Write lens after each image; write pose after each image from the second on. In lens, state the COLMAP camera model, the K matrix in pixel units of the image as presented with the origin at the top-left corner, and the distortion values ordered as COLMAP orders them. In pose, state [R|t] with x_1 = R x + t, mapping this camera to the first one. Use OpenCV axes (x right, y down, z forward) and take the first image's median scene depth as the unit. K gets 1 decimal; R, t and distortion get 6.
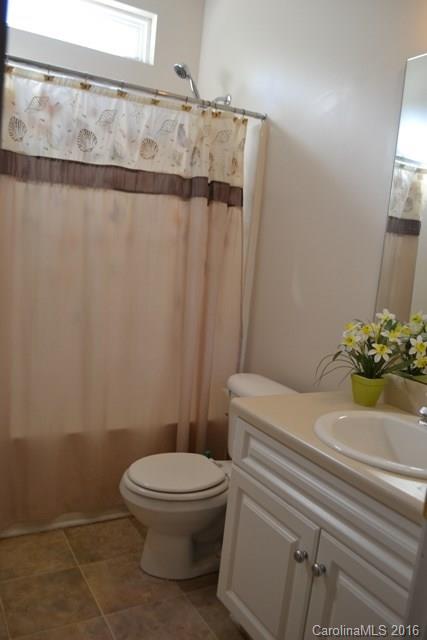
lens RADIAL K [[519.0, 0, 213.1], [0, 519.0, 323.3], [0, 0, 1]] dist [-0.065476, 0.000078]
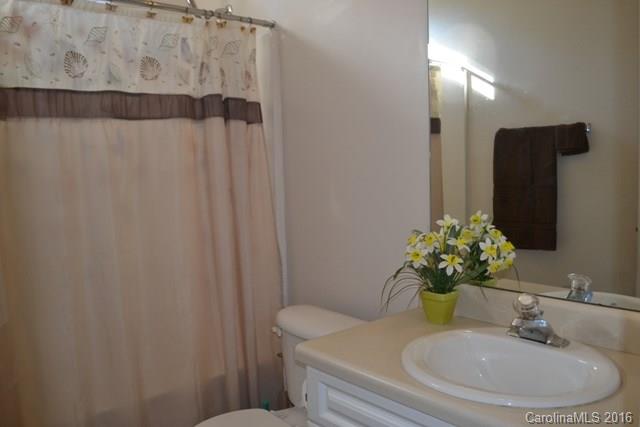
lens RADIAL K [[519.0, 0, 320.0], [0, 519.0, 210.5], [0, 0, 1]] dist [-0.065476, 0.000078]
pose [[0.973788, -0.134679, 0.183299, -0.036732], [0.144874, 0.988500, -0.043355, -0.021592], [-0.175352, 0.068774, 0.982101, 0.113402]]
